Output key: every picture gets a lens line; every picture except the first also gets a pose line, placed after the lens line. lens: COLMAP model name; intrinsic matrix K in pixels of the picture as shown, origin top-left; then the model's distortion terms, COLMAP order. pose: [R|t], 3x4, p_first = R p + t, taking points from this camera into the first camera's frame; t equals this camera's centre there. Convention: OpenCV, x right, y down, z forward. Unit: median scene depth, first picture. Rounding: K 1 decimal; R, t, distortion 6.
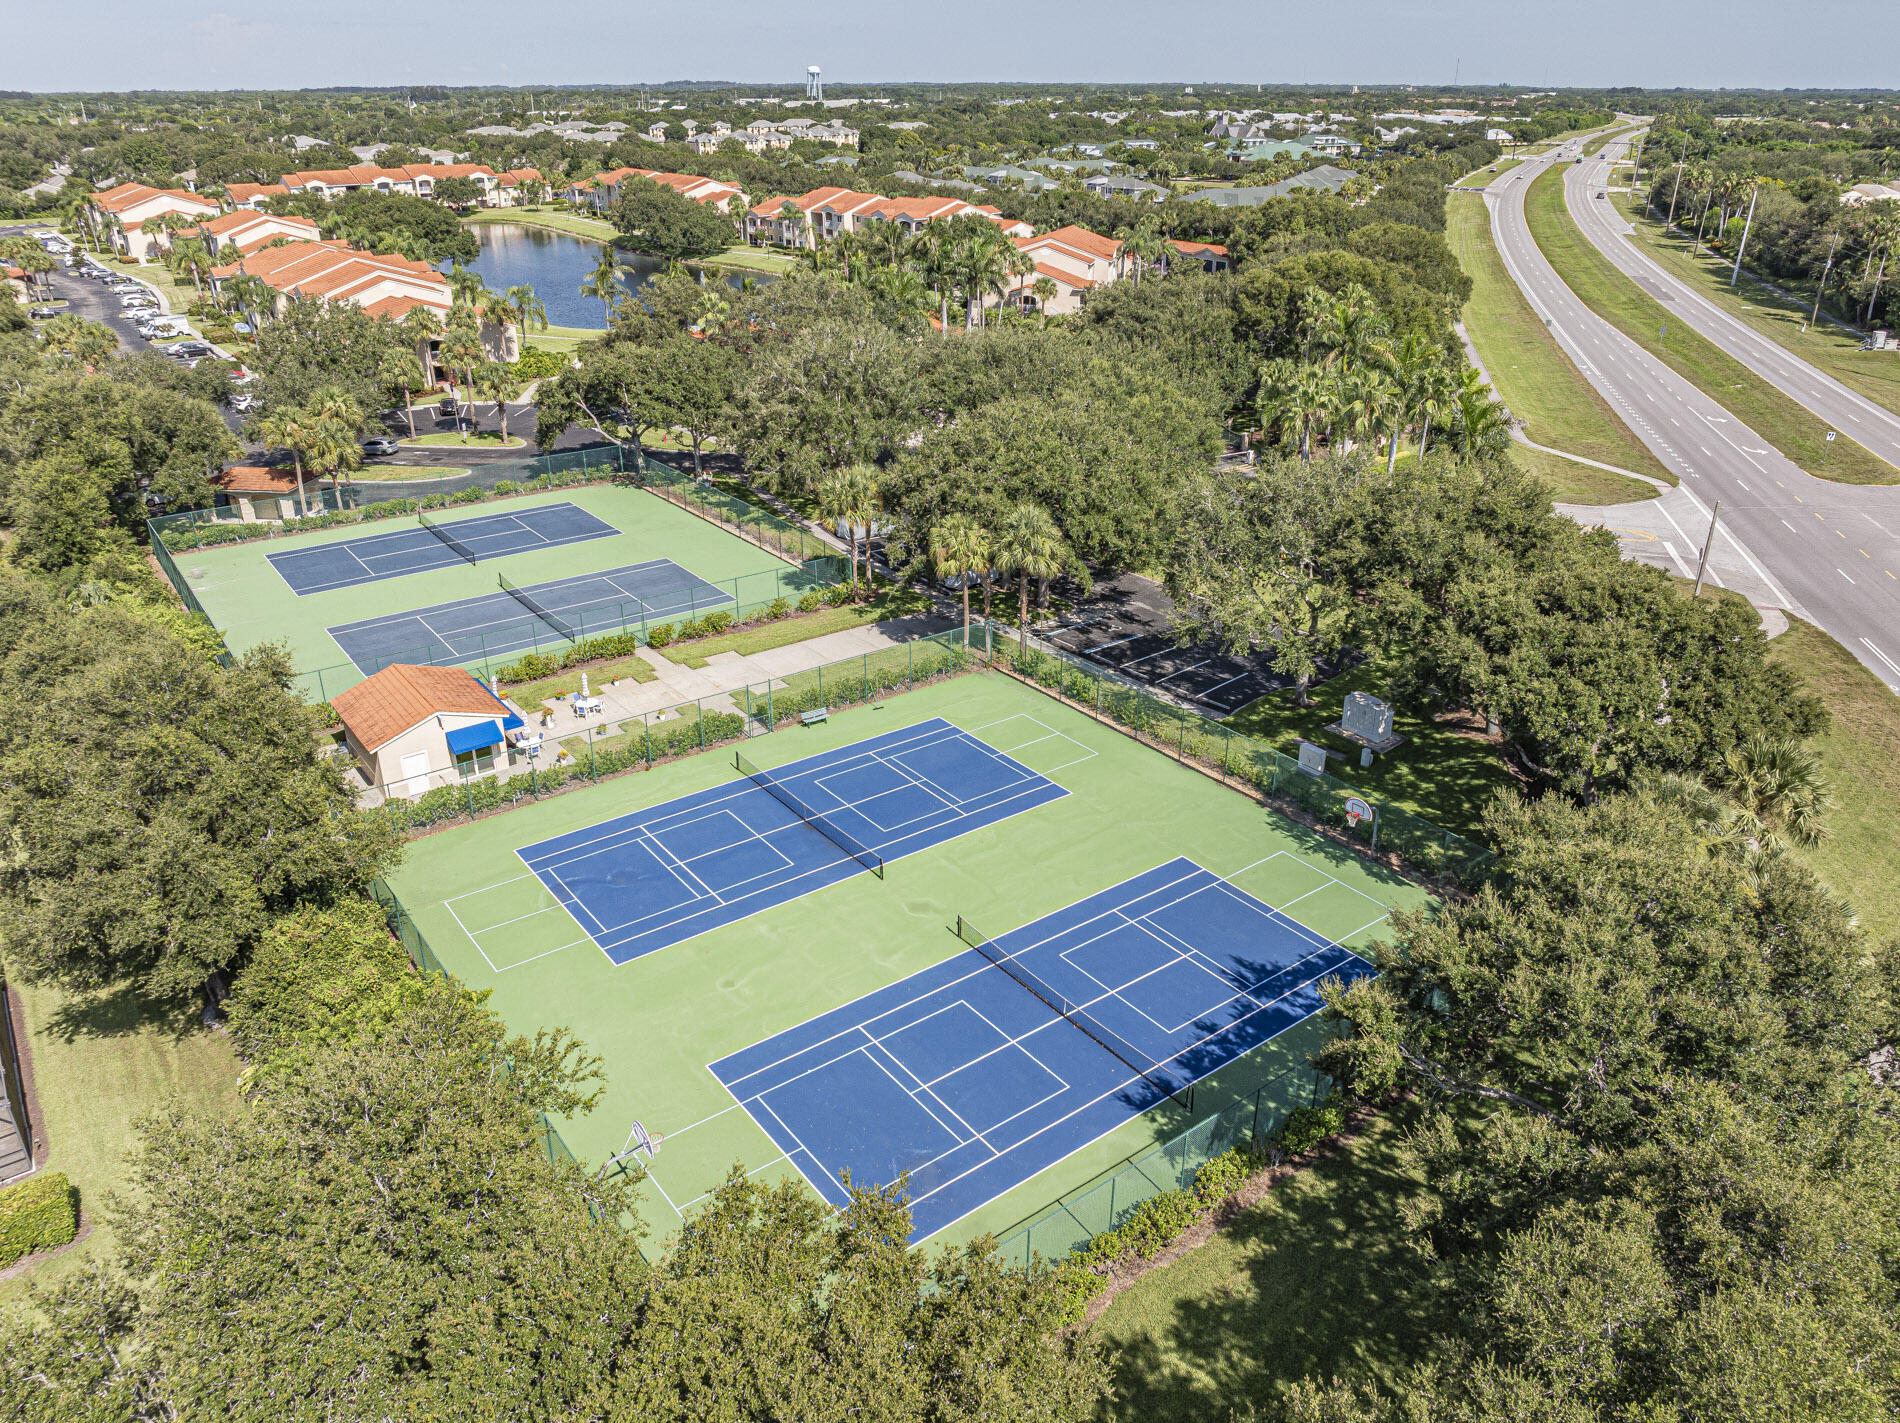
lens RADIAL K [[1374.8, 0, 957.9], [0, 1374.8, 698.0], [0, 0, 1]] dist [-0.066348, 0.051328]
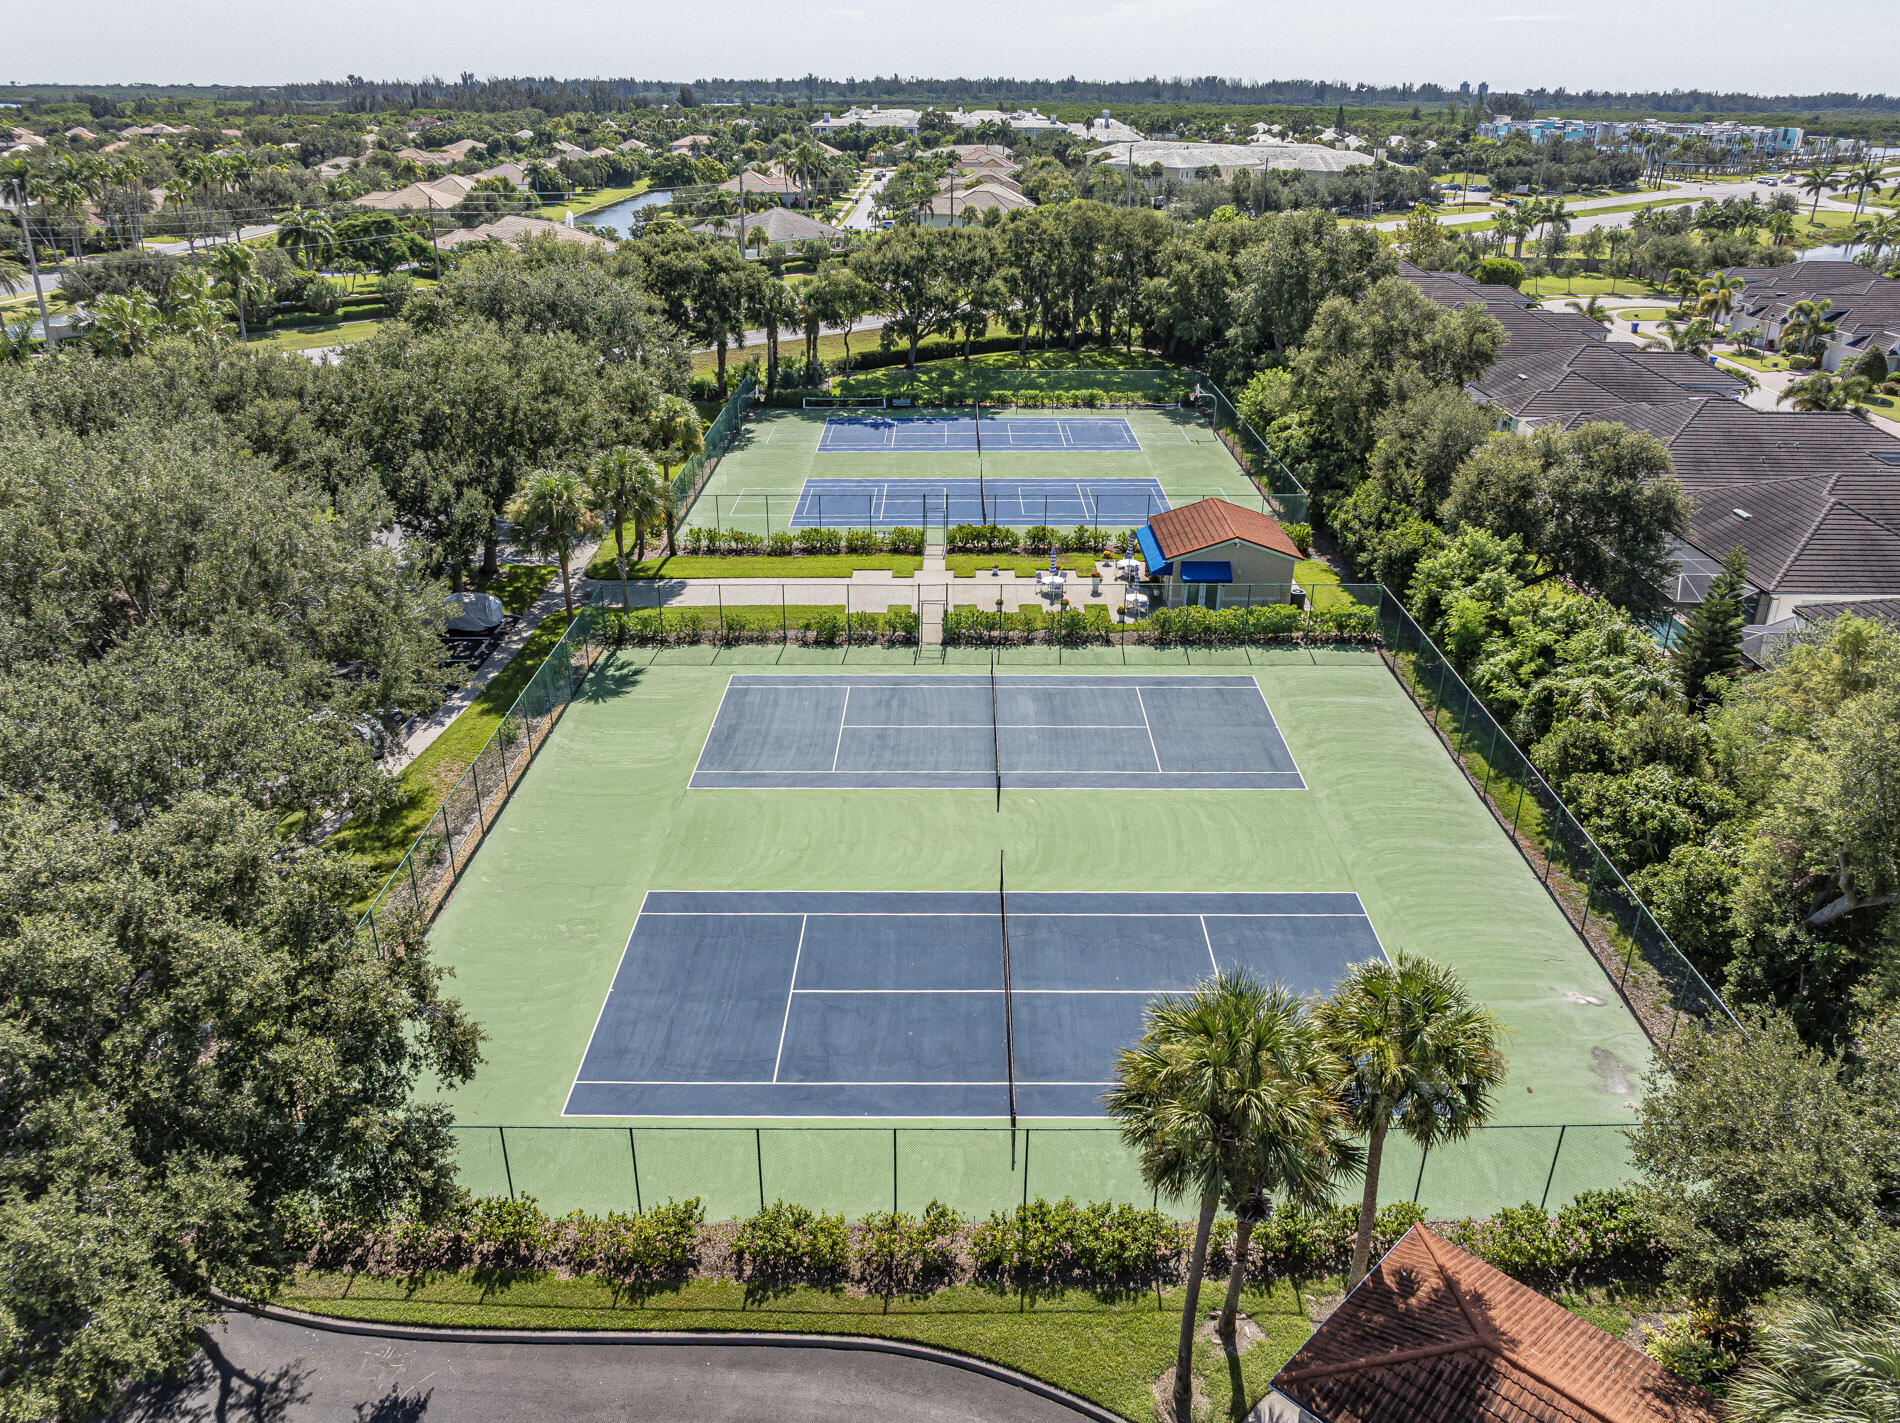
lens RADIAL K [[1374.8, 0, 957.9], [0, 1374.8, 698.0], [0, 0, 1]] dist [-0.066348, 0.051328]
pose [[-0.798372, -0.257653, 0.544258, -0.624628], [0.239235, 0.693726, 0.679346, -0.500601], [-0.552602, 0.672577, -0.492211, 1.277062]]
